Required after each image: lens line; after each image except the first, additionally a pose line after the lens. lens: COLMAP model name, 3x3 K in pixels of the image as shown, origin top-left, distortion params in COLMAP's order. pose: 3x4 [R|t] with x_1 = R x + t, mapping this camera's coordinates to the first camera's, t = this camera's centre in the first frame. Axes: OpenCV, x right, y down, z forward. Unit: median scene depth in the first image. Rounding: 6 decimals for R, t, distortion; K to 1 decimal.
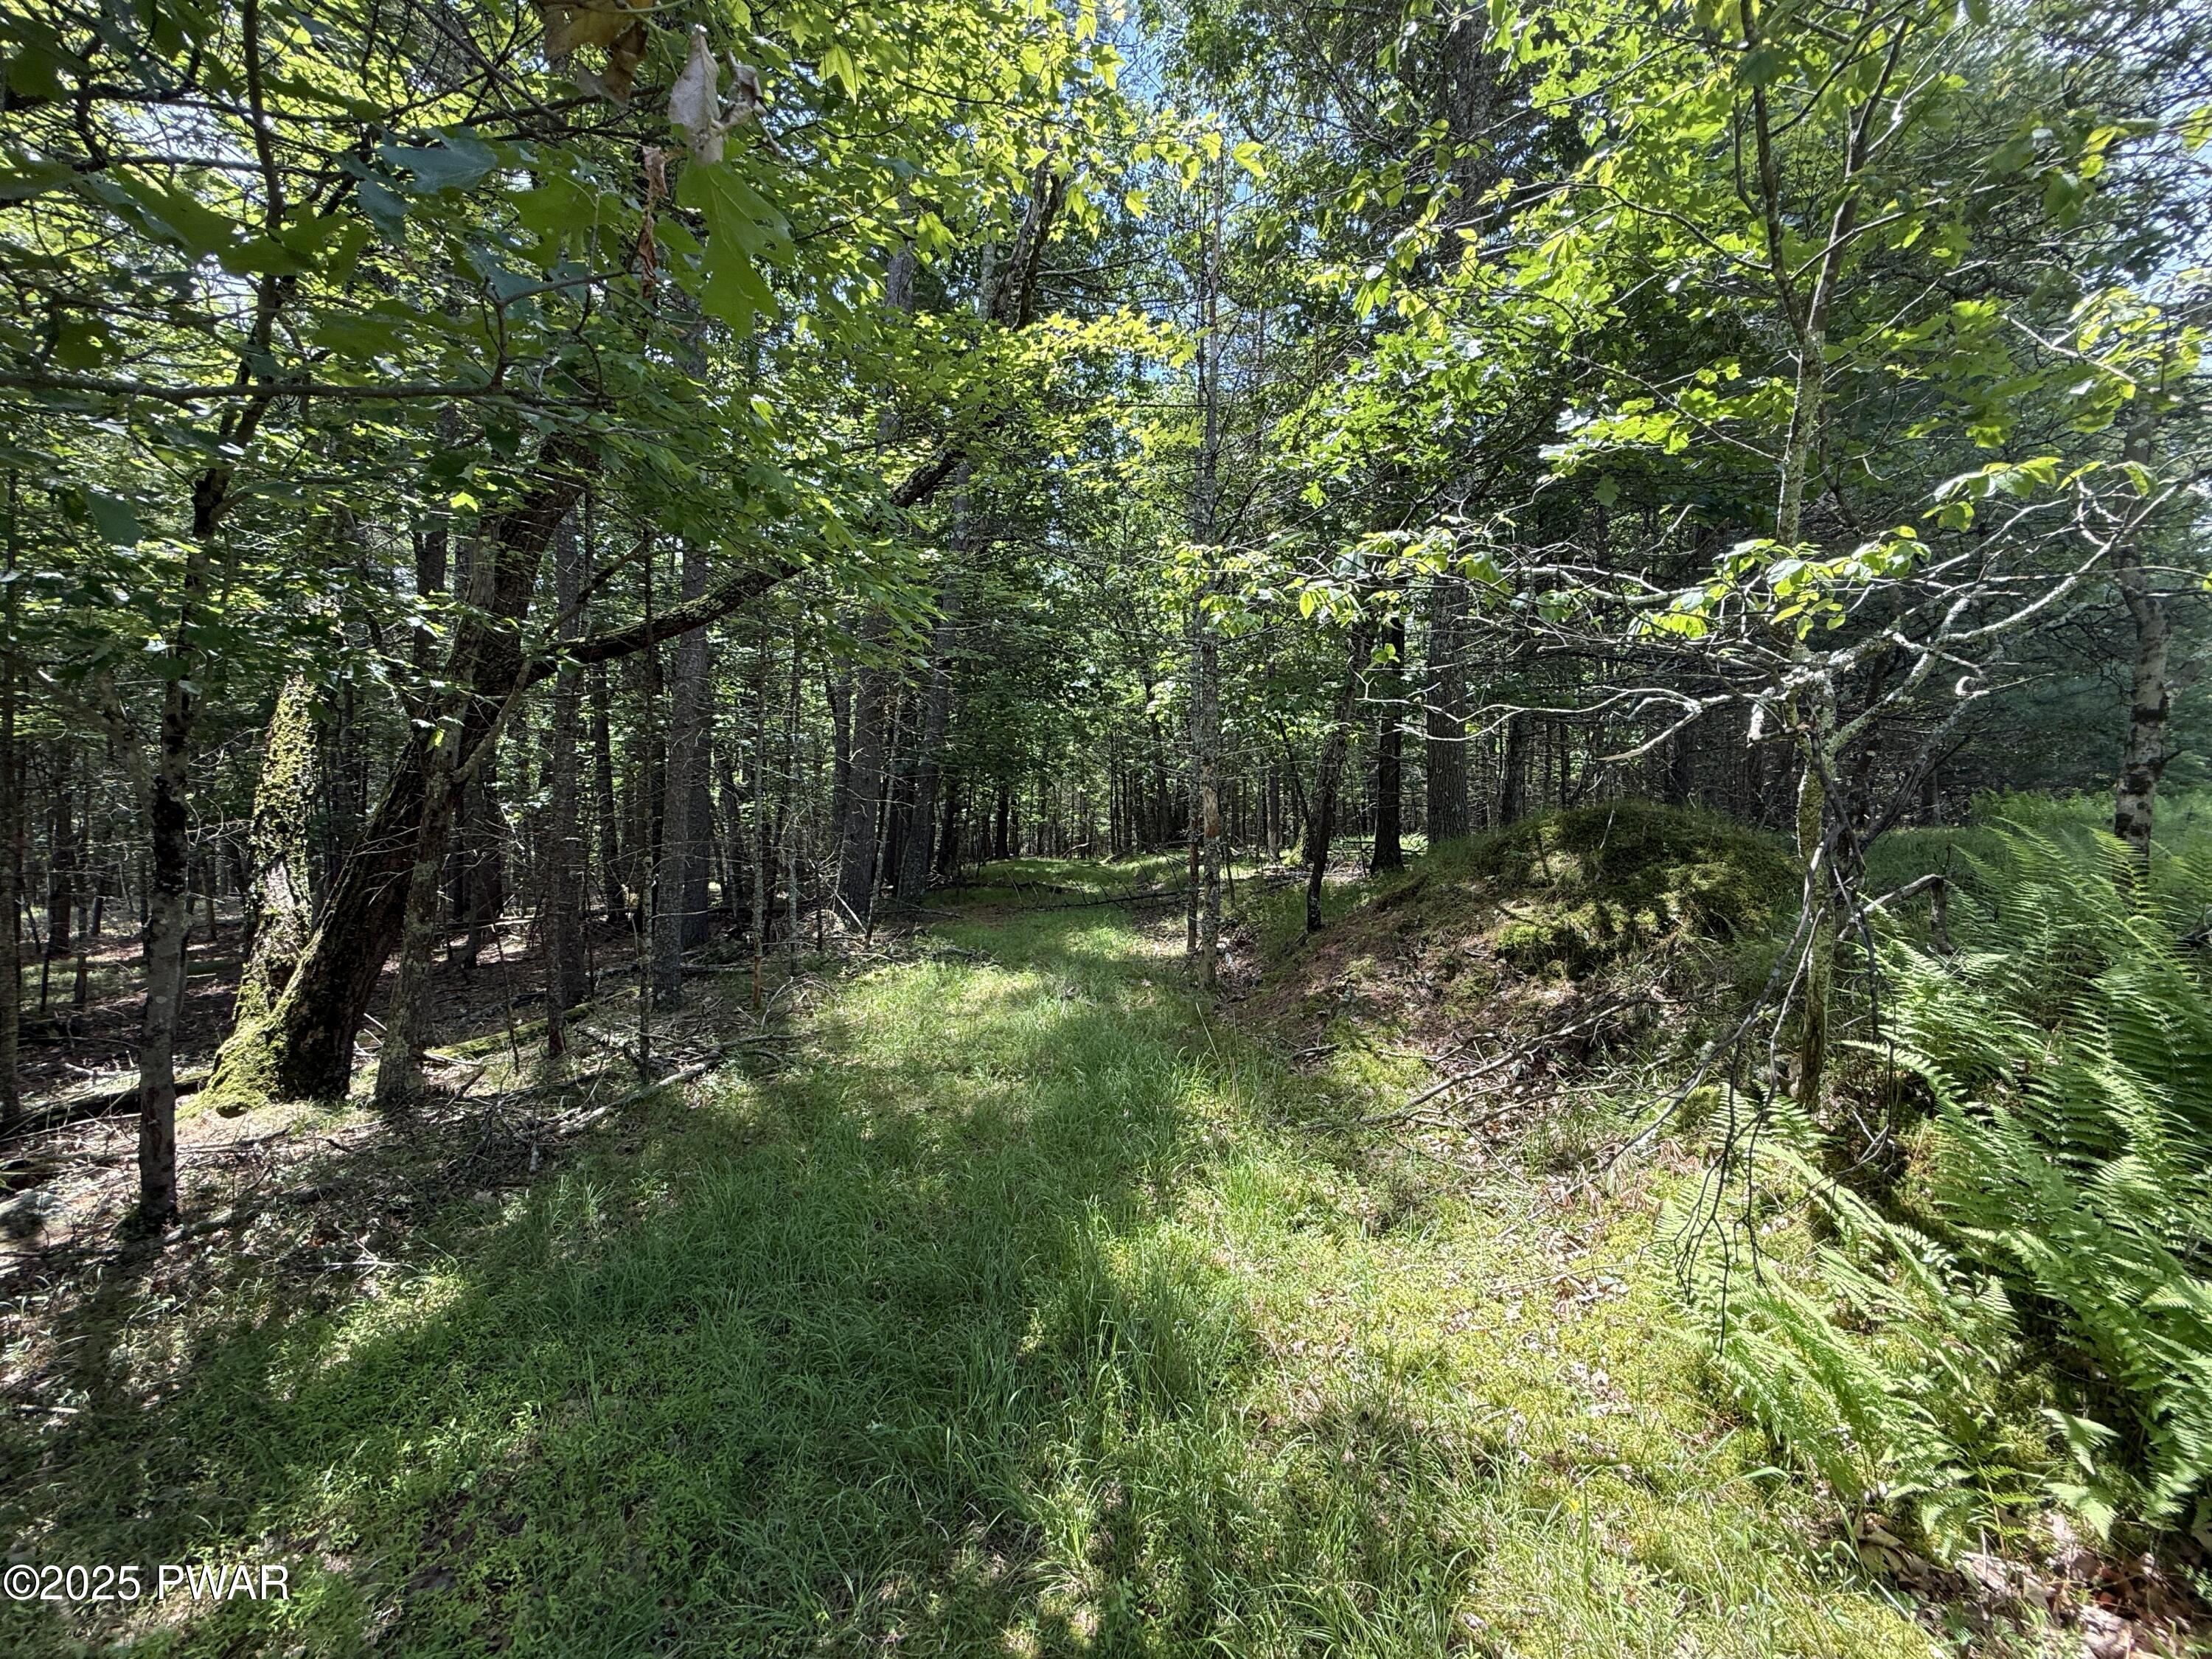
lens RADIAL K [[912.1, 0, 1106.0], [0, 912.1, 829.5], [0, 0, 1]] dist [0.000407, 0.000082]
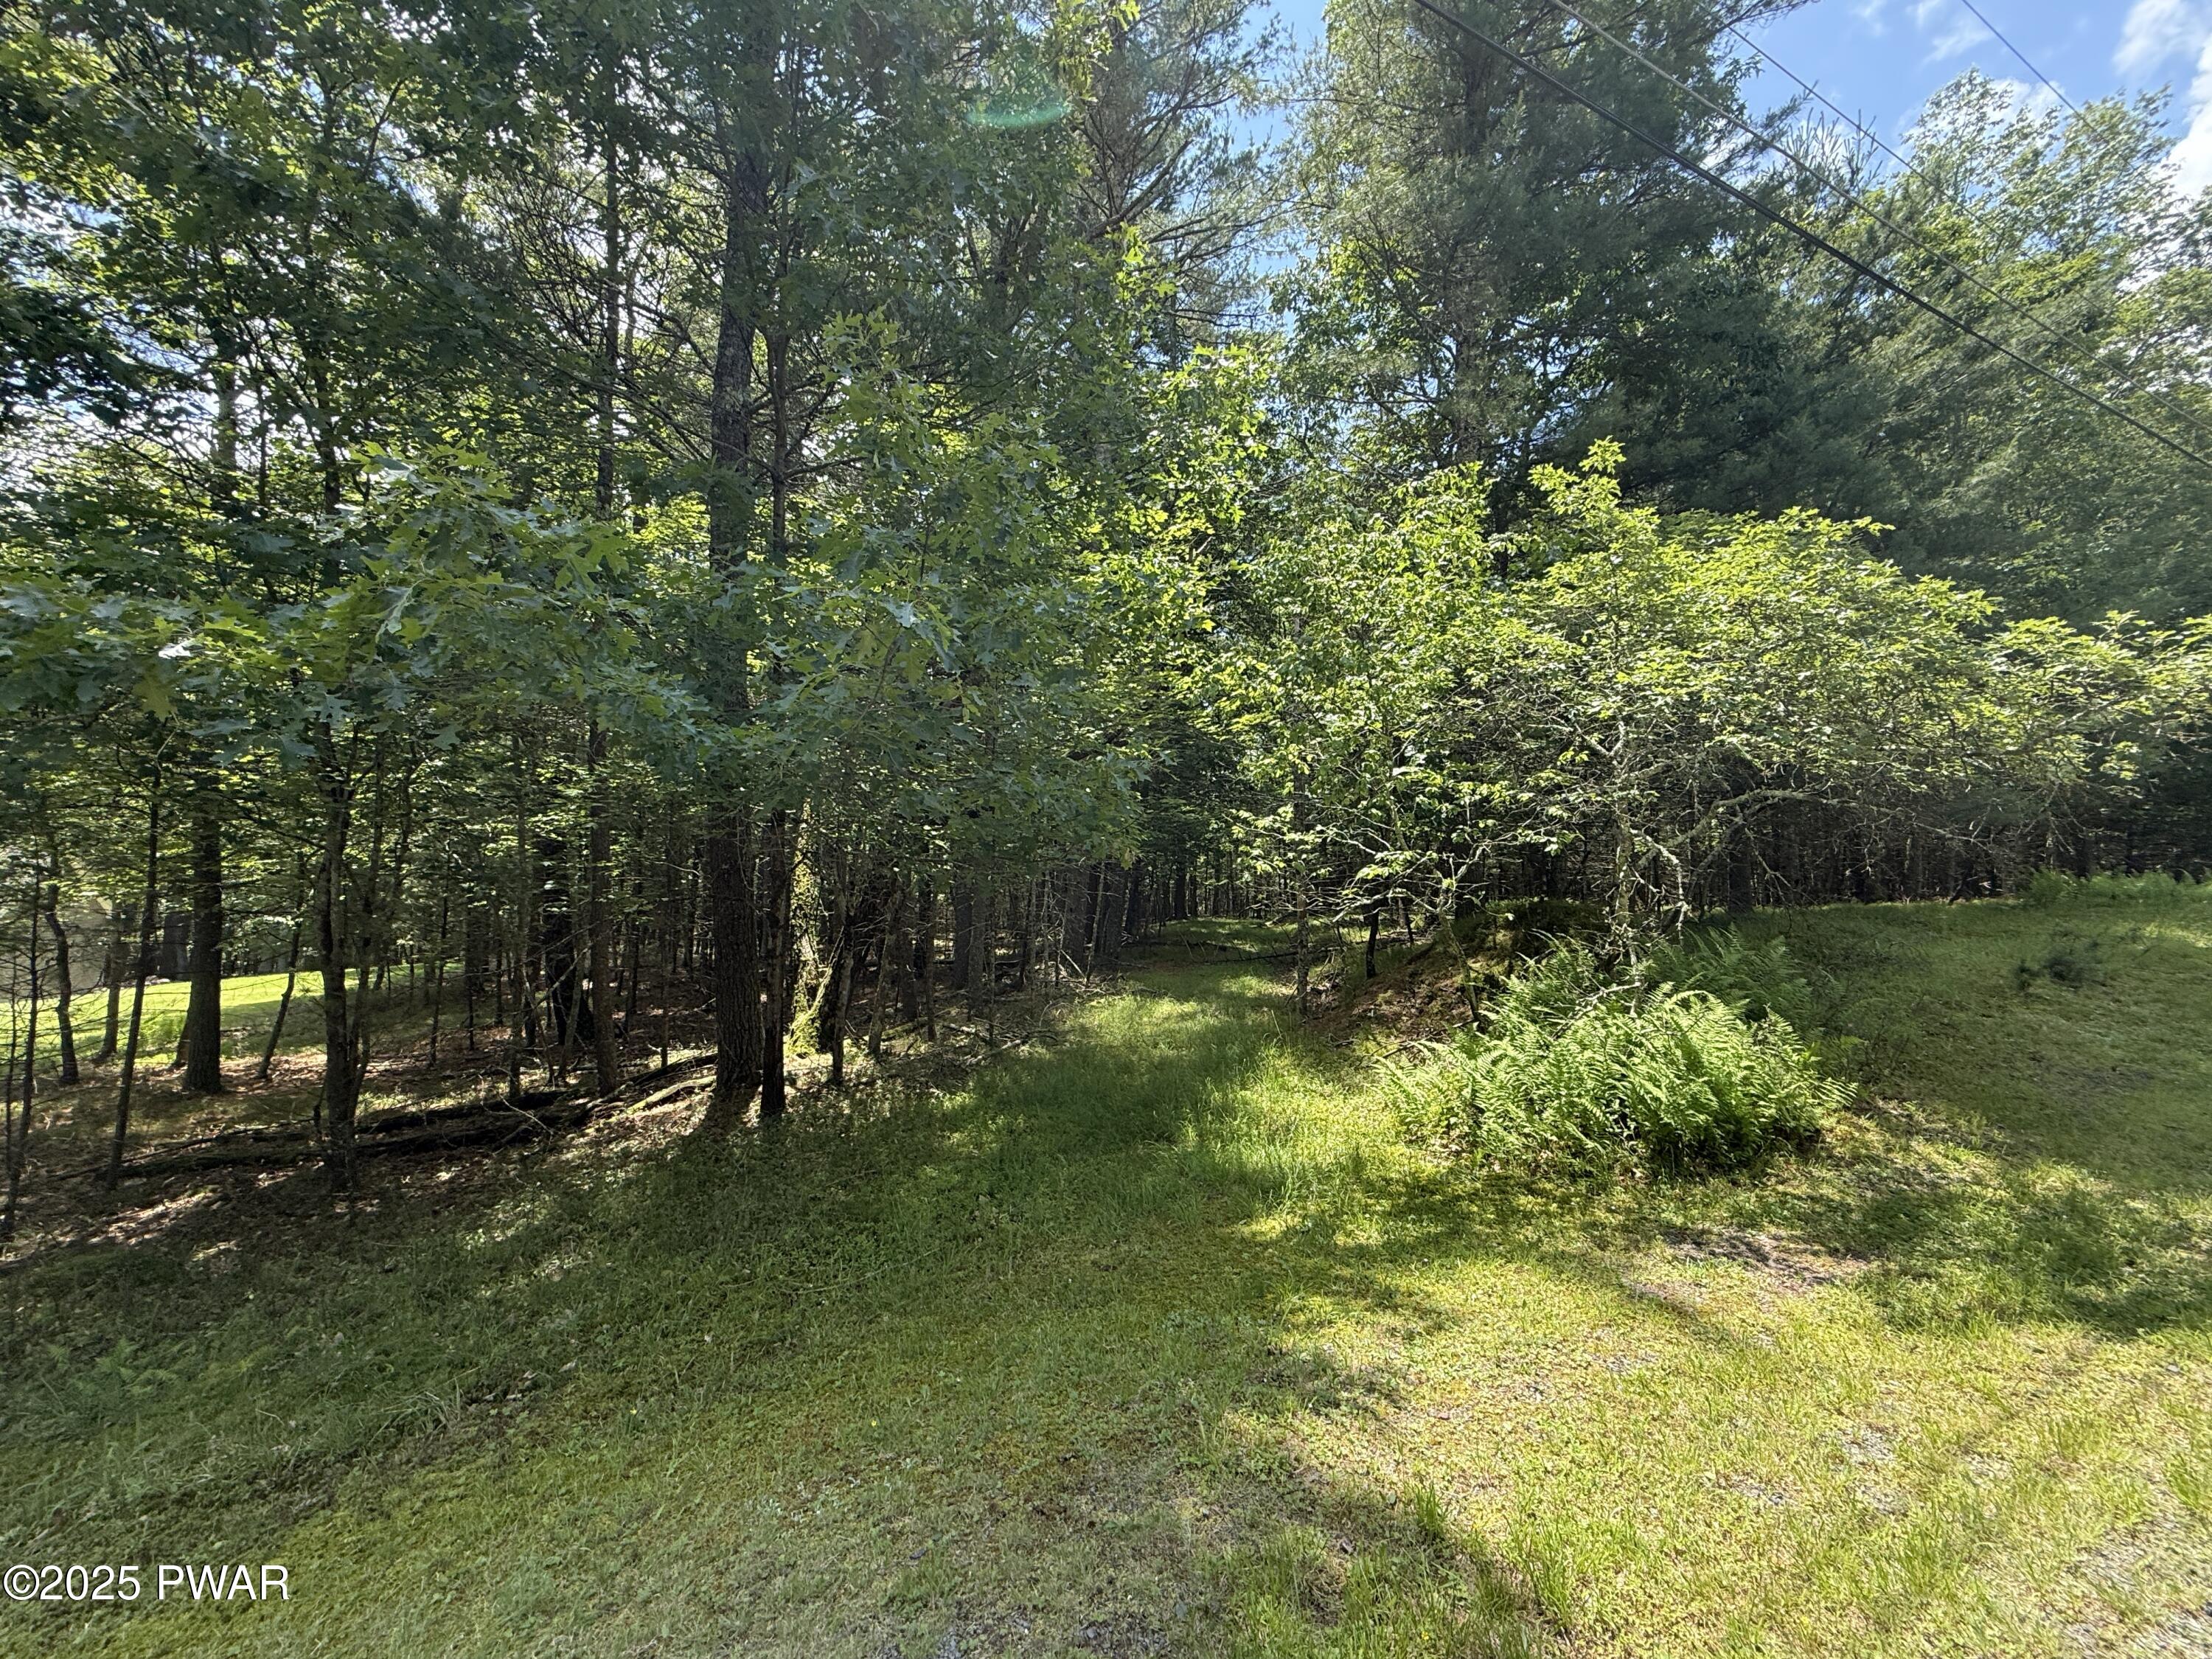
lens RADIAL K [[912.1, 0, 1106.0], [0, 912.1, 829.5], [0, 0, 1]] dist [0.000407, 0.000082]
pose [[0.980537, -0.019379, -0.195376, 0.110991], [0.007485, 0.998083, -0.061432, -0.061681], [0.196192, 0.058774, 0.978802, -0.798245]]
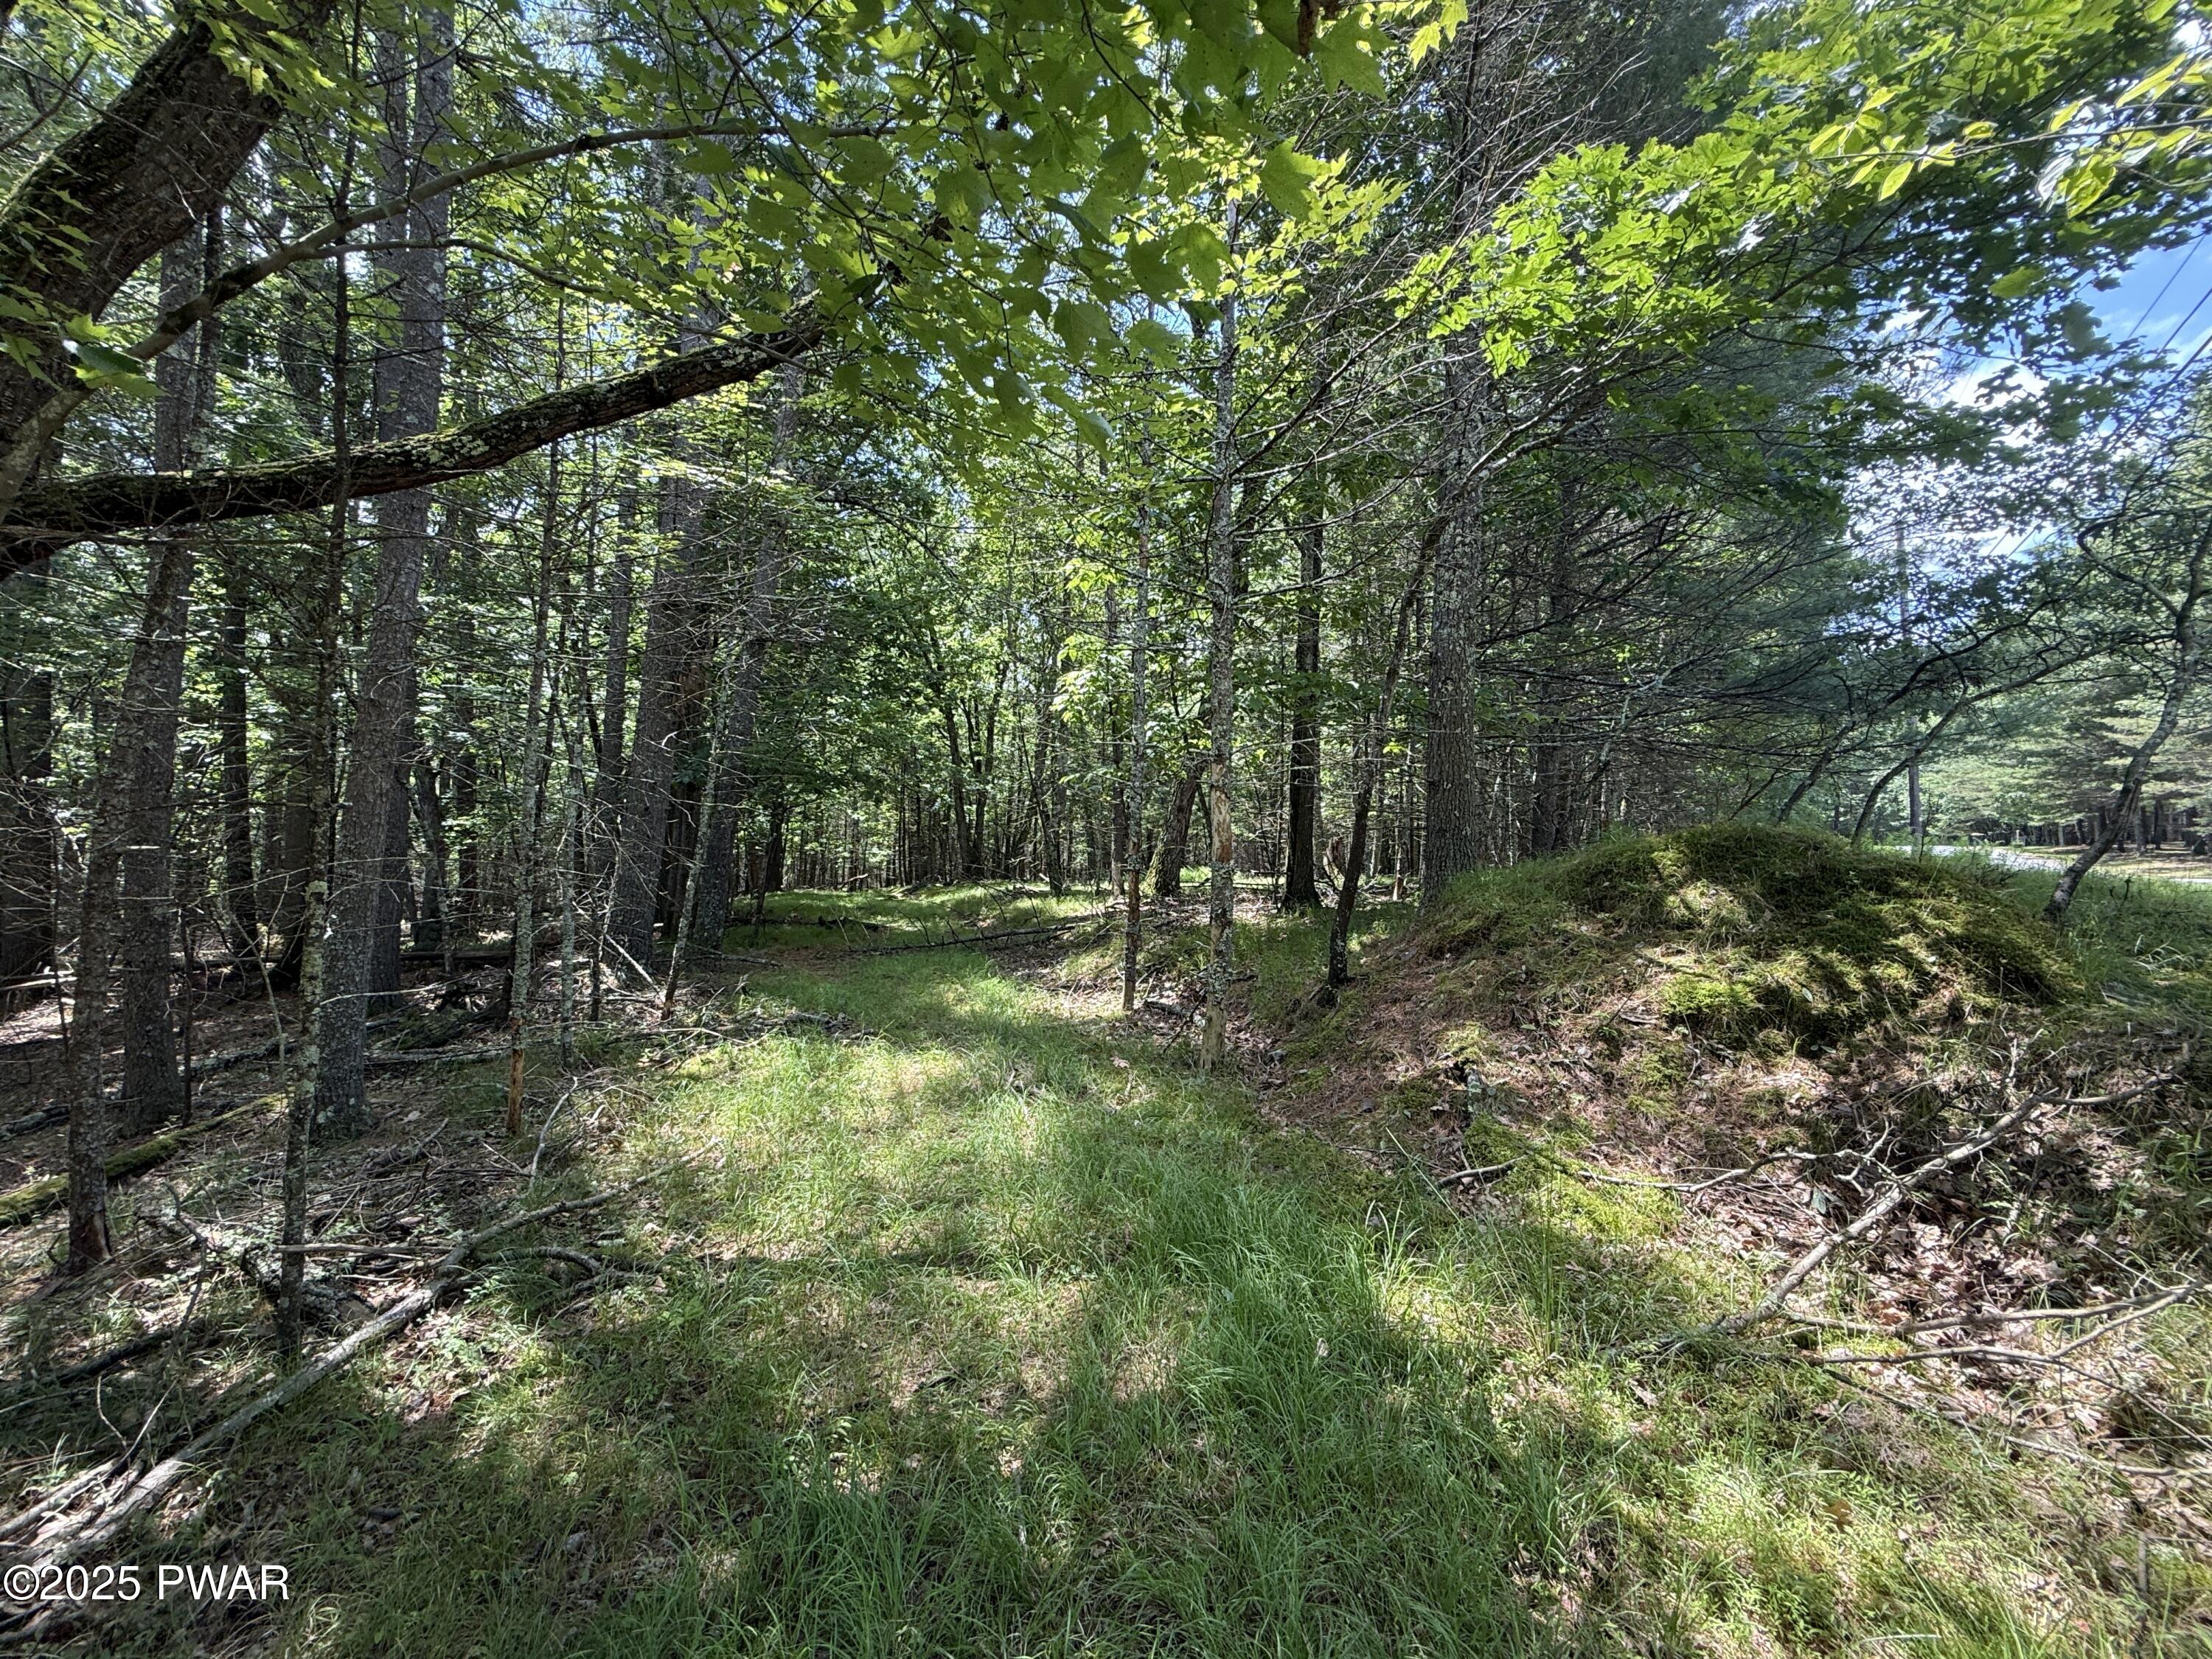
lens RADIAL K [[912.1, 0, 1106.0], [0, 912.1, 829.5], [0, 0, 1]] dist [0.000407, 0.000082]
pose [[0.966638, 0.021050, 0.255281, -0.194535], [-0.011795, 0.999218, -0.037728, 0.013980], [-0.255876, 0.033459, 0.966131, 0.371061]]
